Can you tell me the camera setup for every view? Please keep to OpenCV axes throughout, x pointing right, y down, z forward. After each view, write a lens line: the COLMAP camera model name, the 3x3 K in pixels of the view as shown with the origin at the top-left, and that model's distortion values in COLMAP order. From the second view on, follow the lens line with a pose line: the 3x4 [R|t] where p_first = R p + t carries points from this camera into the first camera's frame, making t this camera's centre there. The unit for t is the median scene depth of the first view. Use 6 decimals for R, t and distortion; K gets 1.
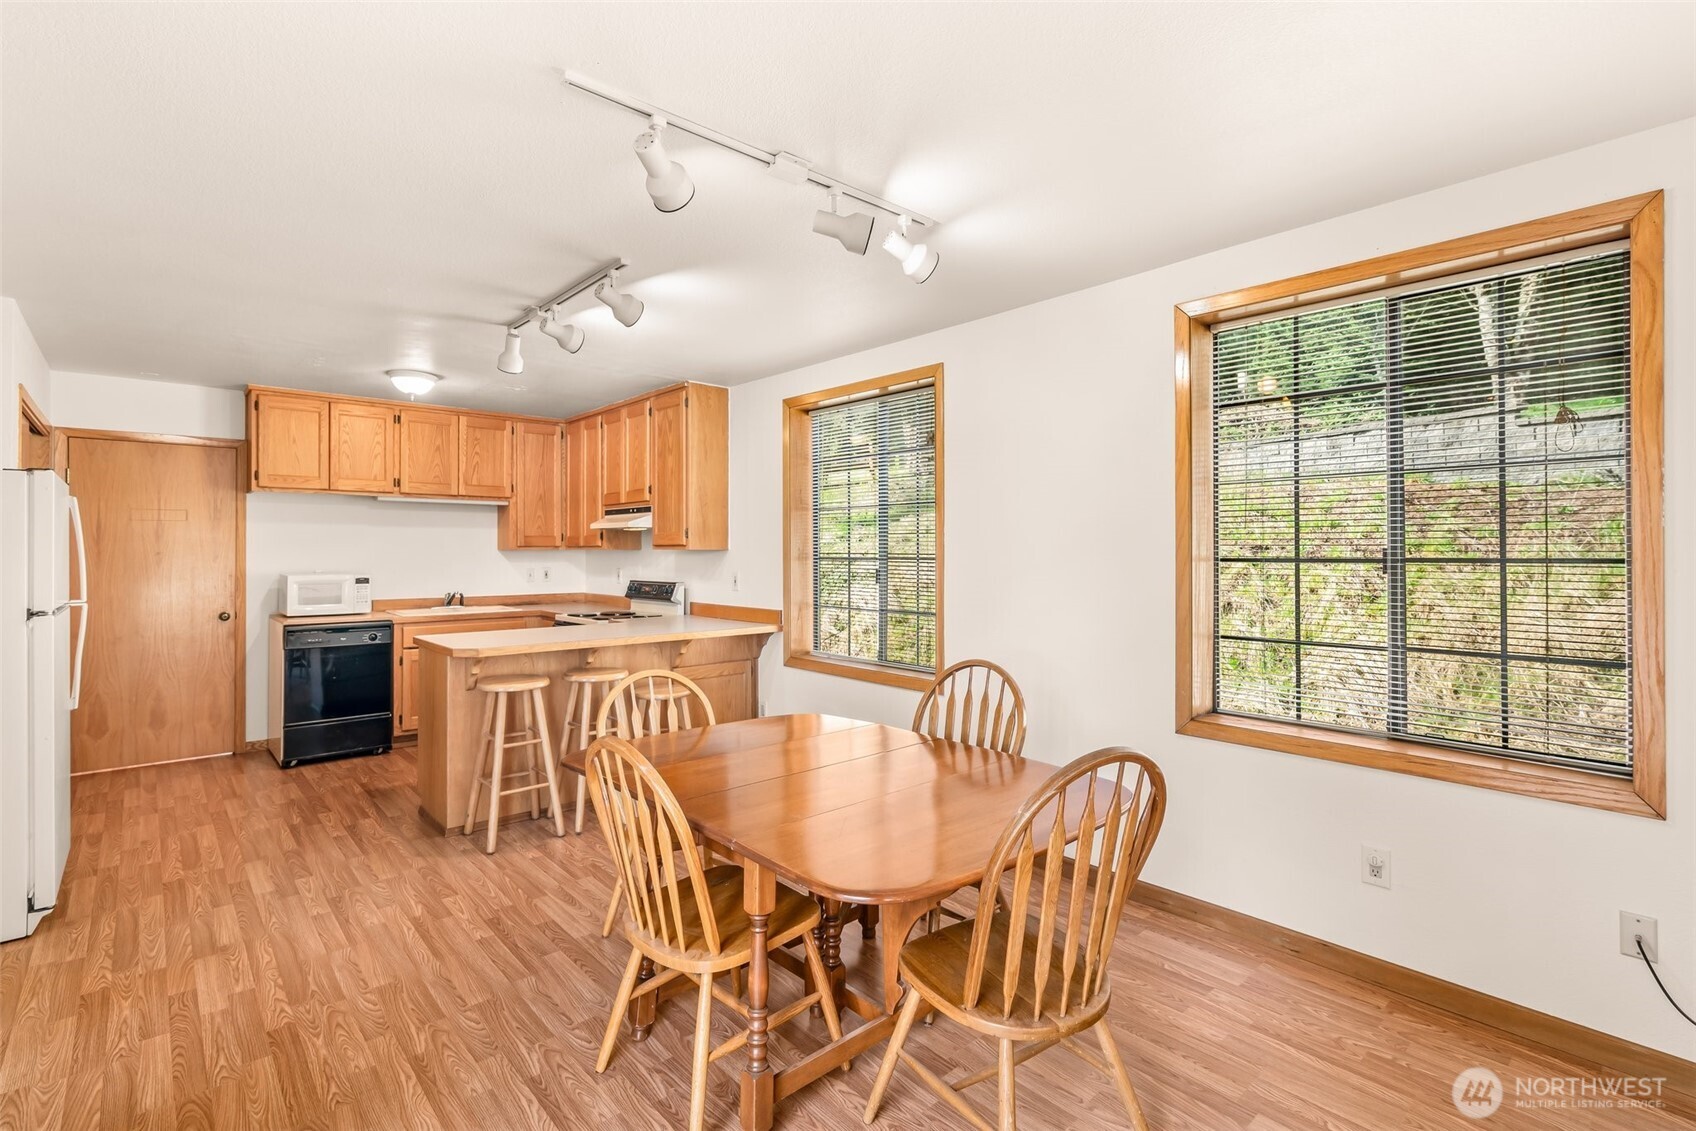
lens RADIAL K [[780.0, 0, 833.9], [0, 780.0, 549.5], [0, 0, 1]] dist [-0.005153, 0.003613]
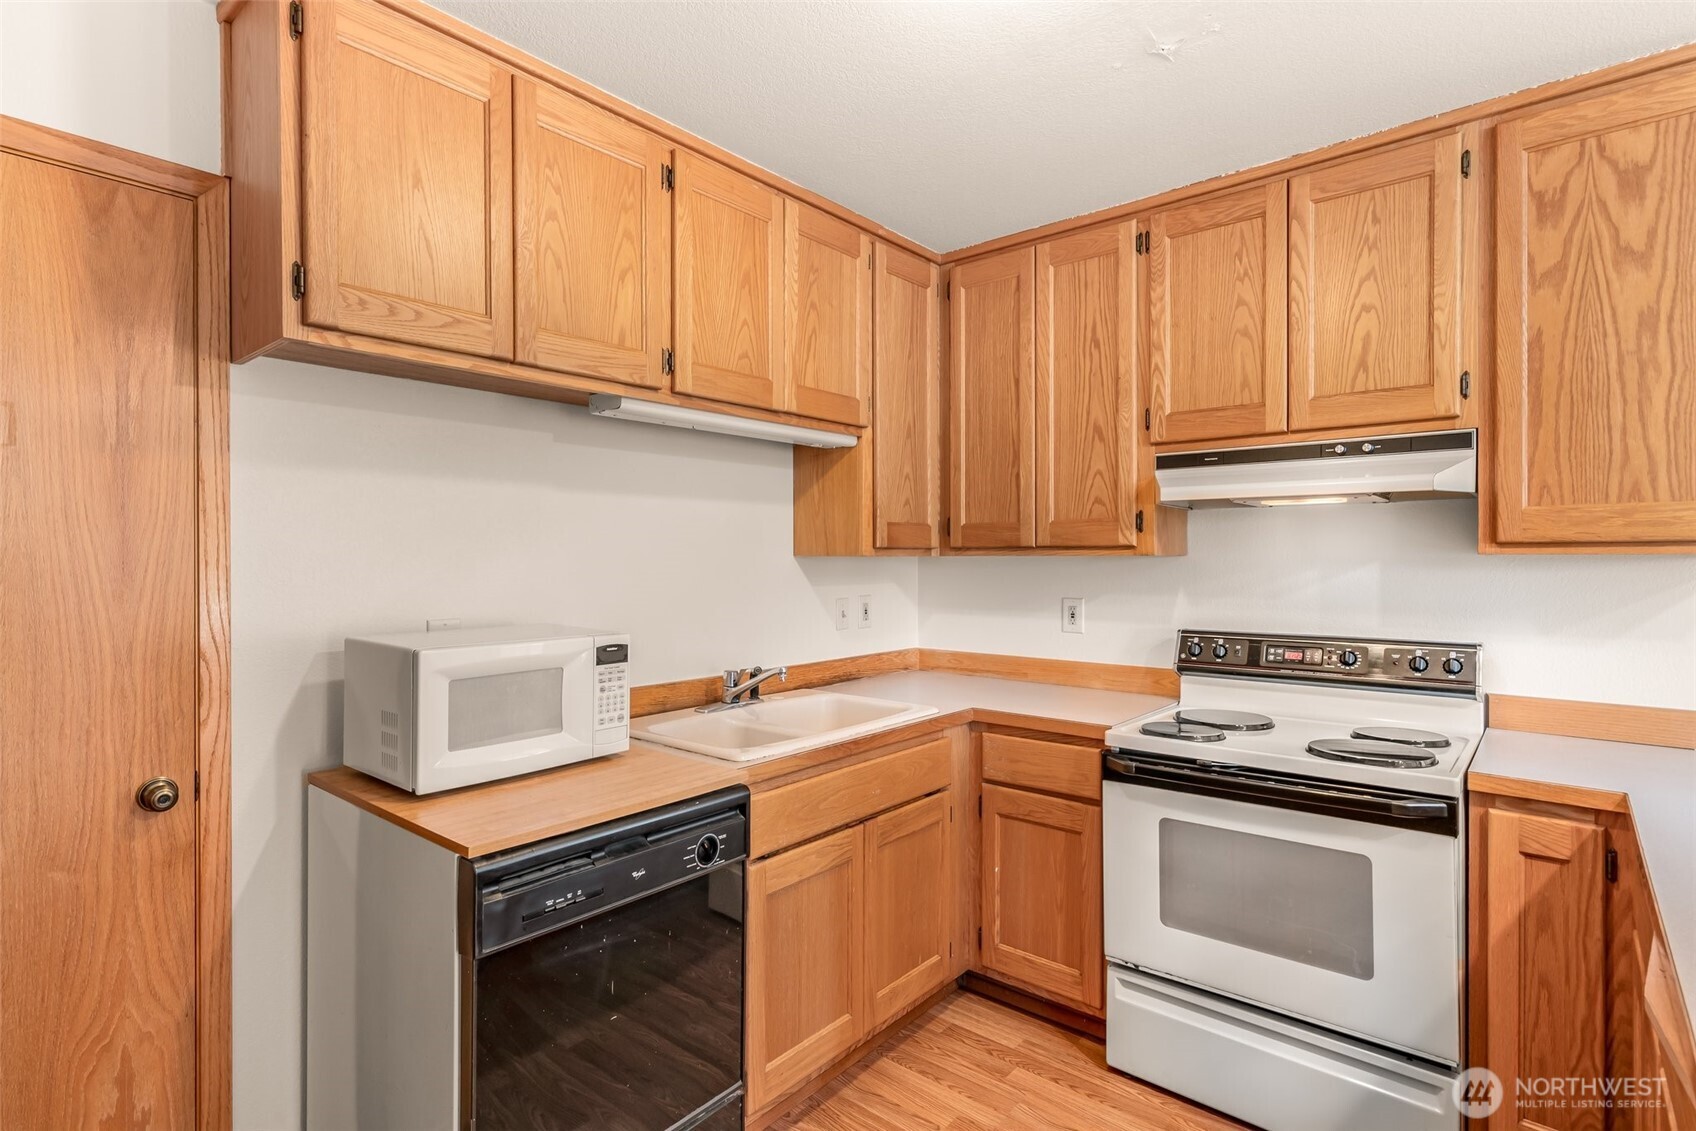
lens RADIAL K [[841.9, 0, 800.0], [0, 841.9, 566.0], [0, 0, 1]] dist [0.005528, 0.000029]
pose [[0.990663, -0.004014, 0.136277, -0.601999], [0.002585, 0.999940, 0.010666, 0.000568], [-0.136312, -0.010215, 0.990613, 0.676282]]
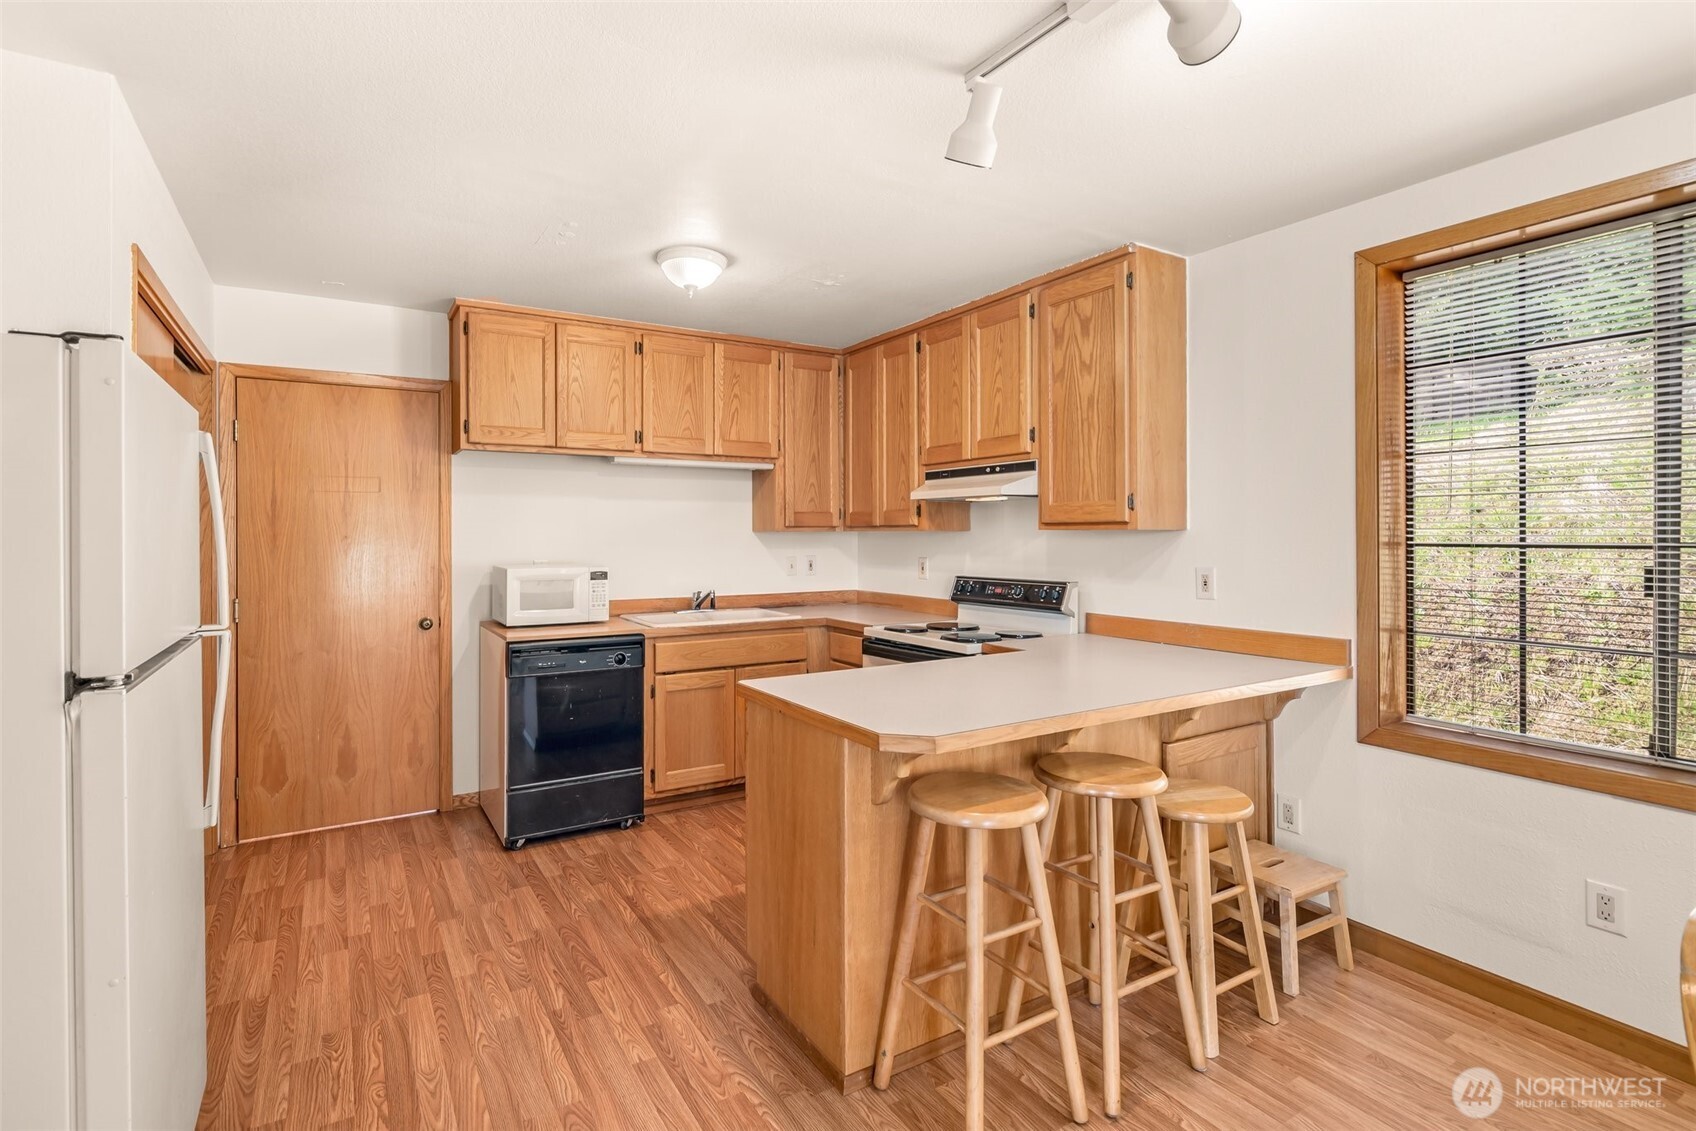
lens RADIAL K [[780.0, 0, 805.2], [0, 780.0, 537.9], [0, 0, 1]] dist [-0.005153, 0.003613]
pose [[0.983454, -0.001101, -0.181154, -0.306897], [0.002426, 0.999972, 0.007093, 0.001452], [0.181141, -0.007415, 0.983429, 0.354012]]
